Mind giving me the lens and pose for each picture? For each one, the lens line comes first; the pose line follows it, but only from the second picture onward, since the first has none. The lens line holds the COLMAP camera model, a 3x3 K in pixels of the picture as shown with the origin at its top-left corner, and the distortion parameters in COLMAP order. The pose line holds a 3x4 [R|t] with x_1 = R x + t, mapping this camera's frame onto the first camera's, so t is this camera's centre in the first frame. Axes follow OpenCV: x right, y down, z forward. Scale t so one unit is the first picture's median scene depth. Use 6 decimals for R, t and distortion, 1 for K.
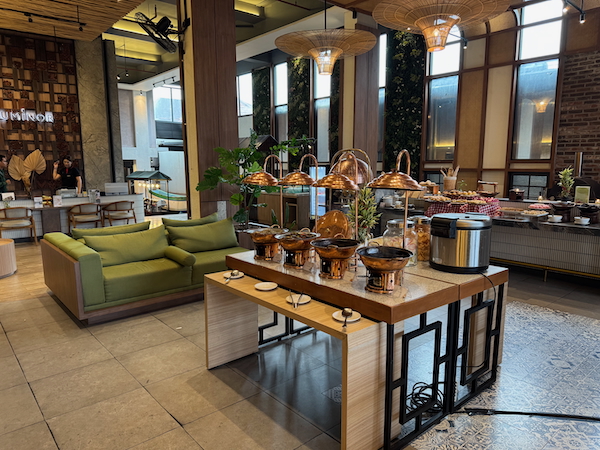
lens RADIAL K [[423.2, 0, 301.9], [0, 423.2, 227.3], [0, 0, 1]] dist [0.064131, -0.063636]
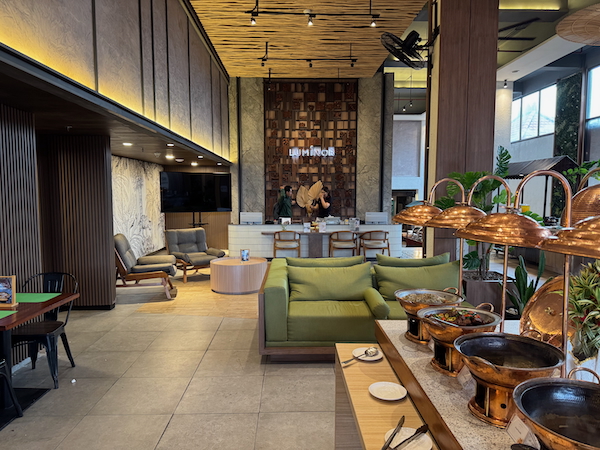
lens RADIAL K [[423.2, 0, 301.2], [0, 423.2, 231.2], [0, 0, 1]] dist [0.064131, -0.063636]
pose [[0.778404, 0.060499, -0.624841, 0.052157], [-0.097301, 0.994944, -0.024881, -0.017183], [0.620177, 0.080165, 0.780355, 0.116746]]
